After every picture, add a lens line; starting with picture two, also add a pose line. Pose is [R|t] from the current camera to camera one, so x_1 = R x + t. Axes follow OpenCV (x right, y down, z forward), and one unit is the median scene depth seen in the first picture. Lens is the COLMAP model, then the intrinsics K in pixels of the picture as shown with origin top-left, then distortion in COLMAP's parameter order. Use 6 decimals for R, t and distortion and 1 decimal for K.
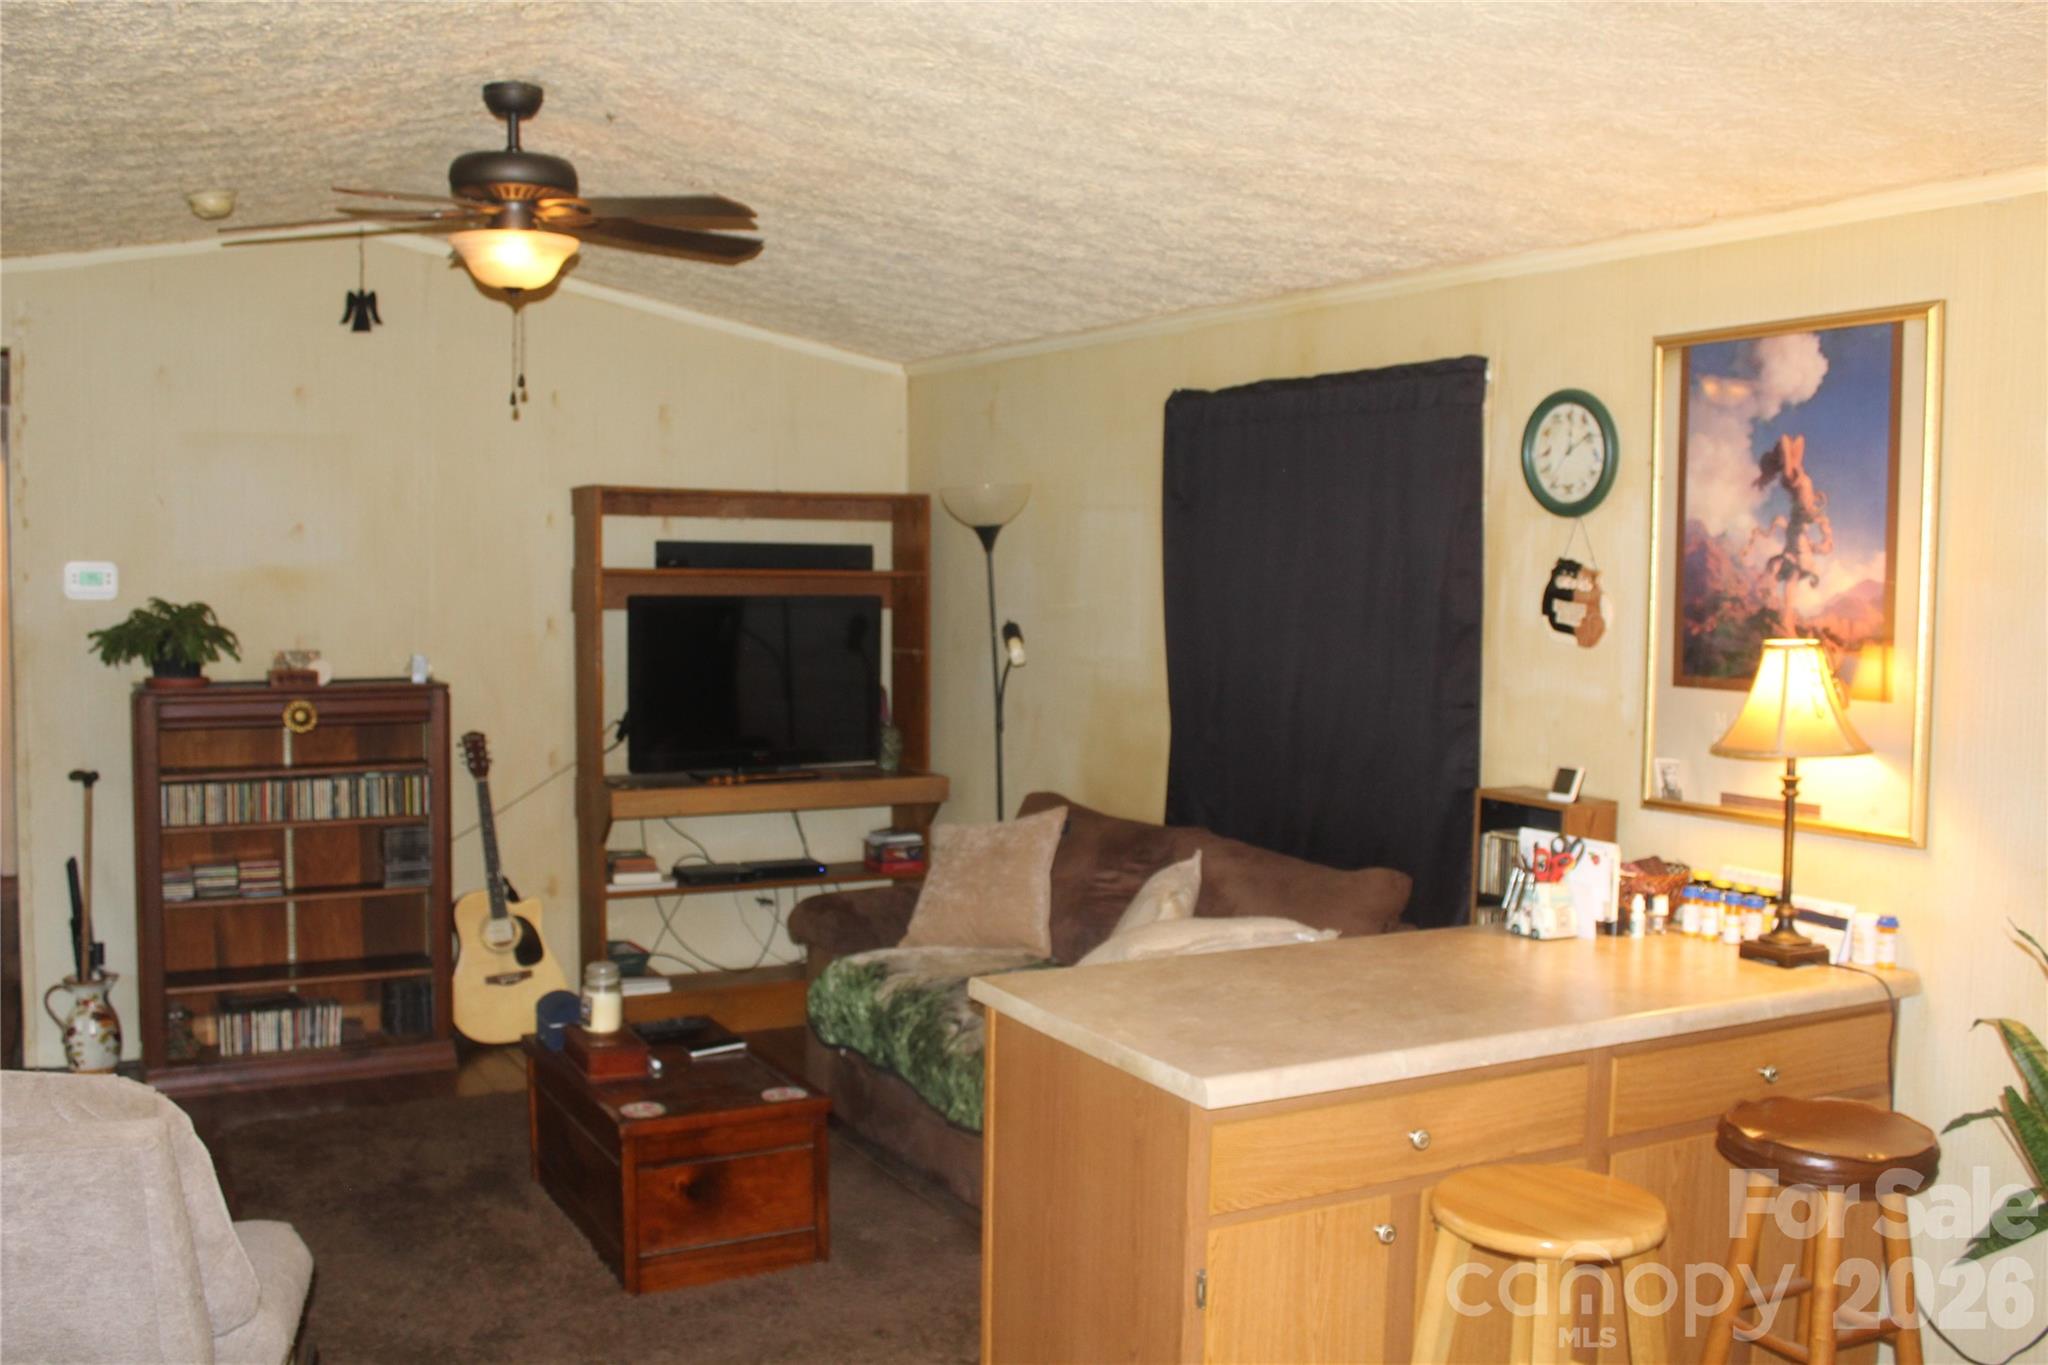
lens RADIAL K [[1898.7, 0, 1018.9], [0, 1898.7, 681.0], [0, 0, 1]] dist [-0.071628, 0.004974]
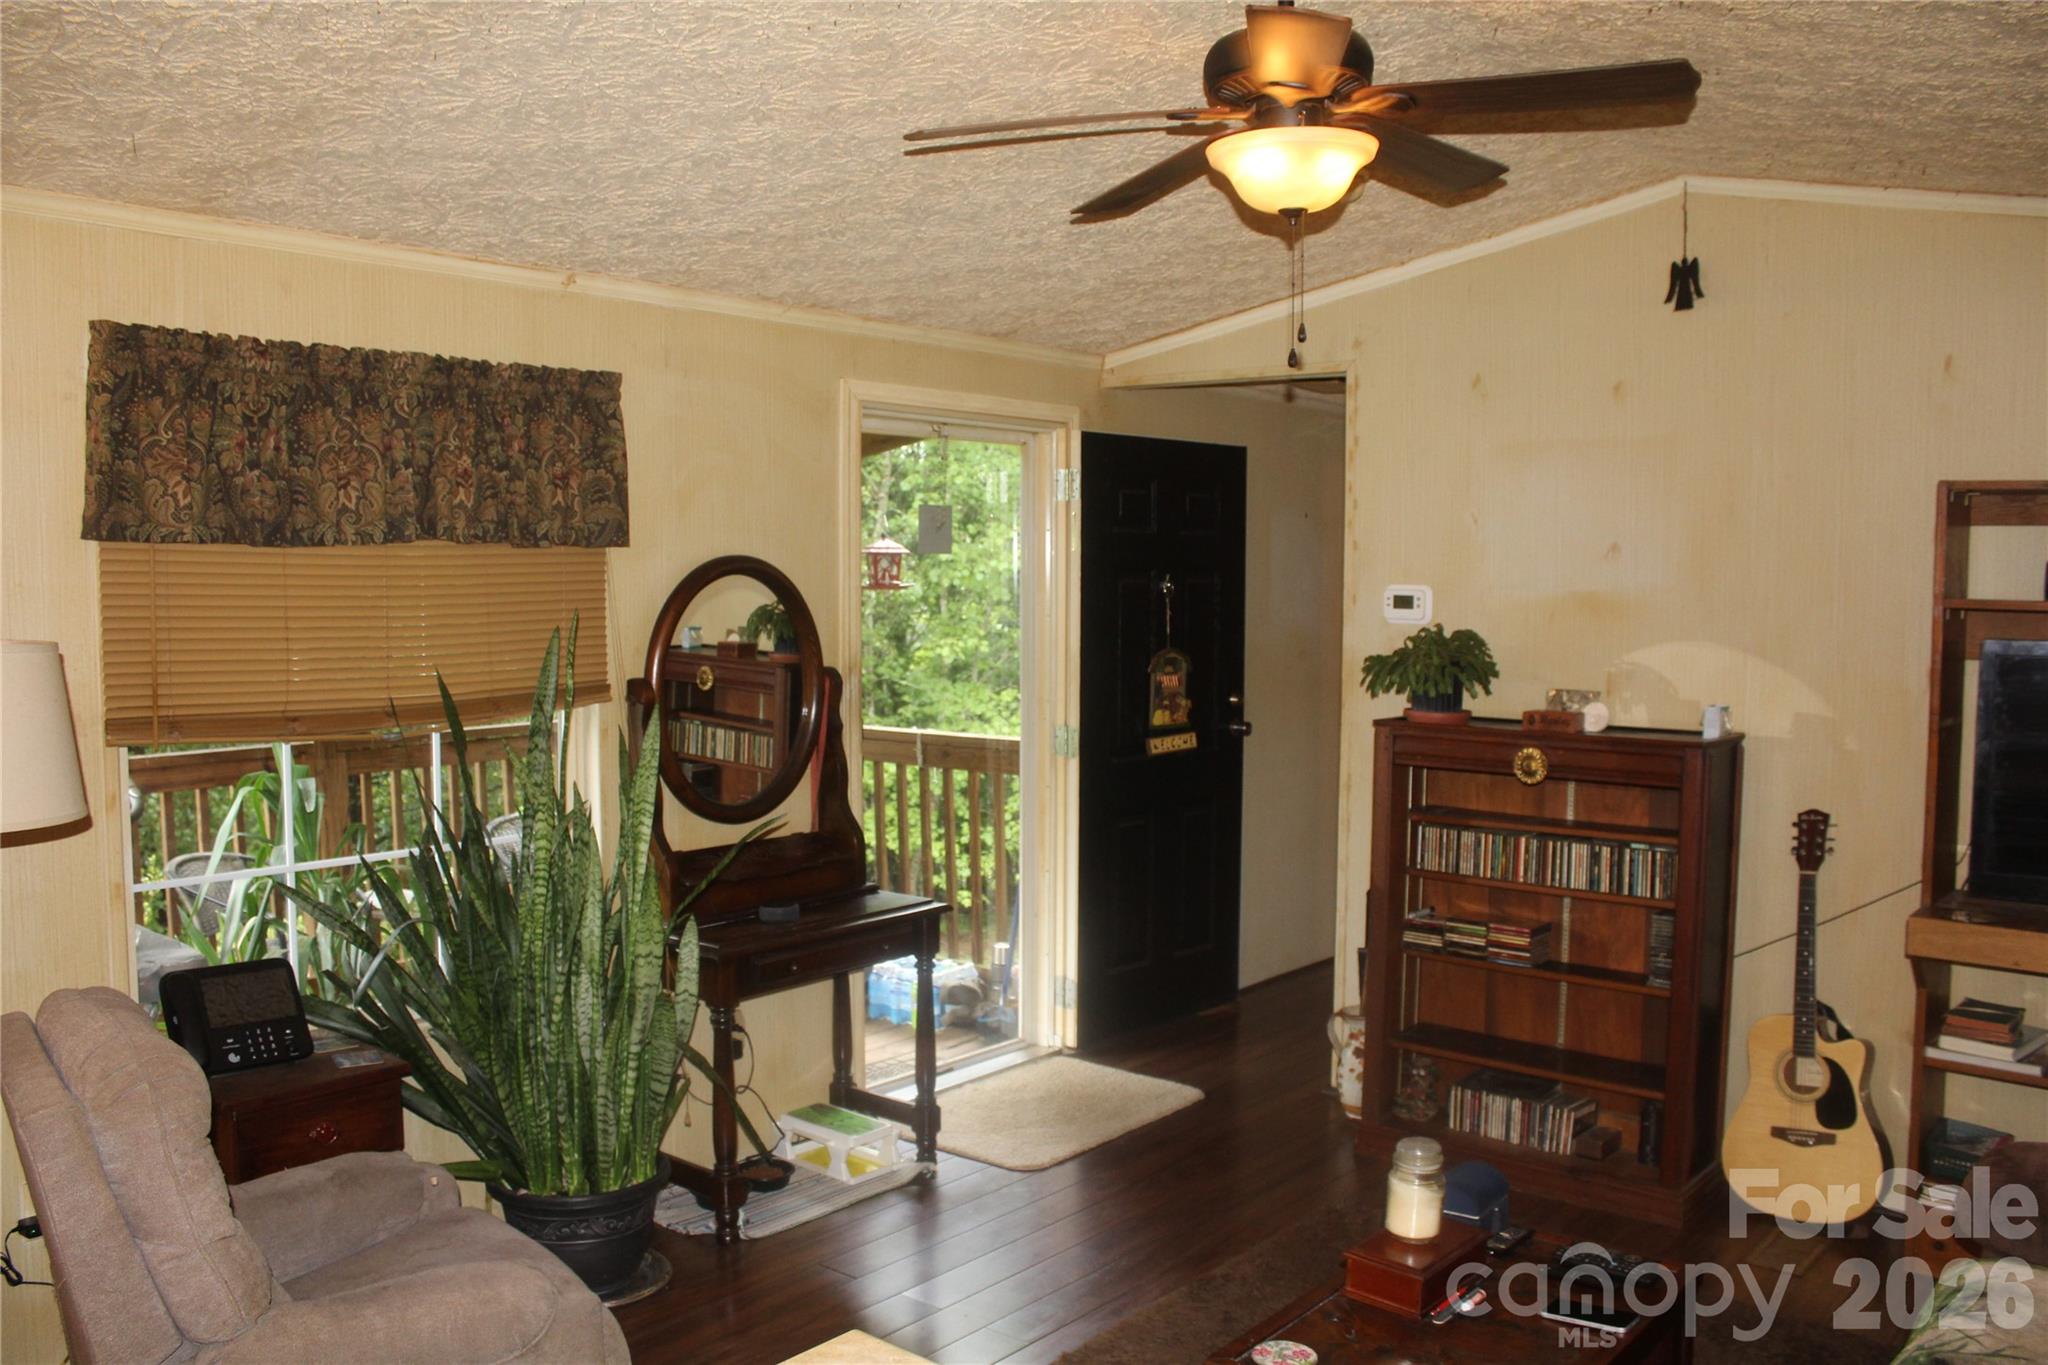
lens RADIAL K [[1708.2, 0, 1022.7], [0, 1708.2, 687.8], [0, 0, 1]] dist [-0.154617, 0.133591]
pose [[0.356569, 0.053262, -0.932749, 0.240863], [-0.065046, 0.997366, 0.032087, -0.025195], [0.932002, 0.049230, 0.359095, 0.485048]]
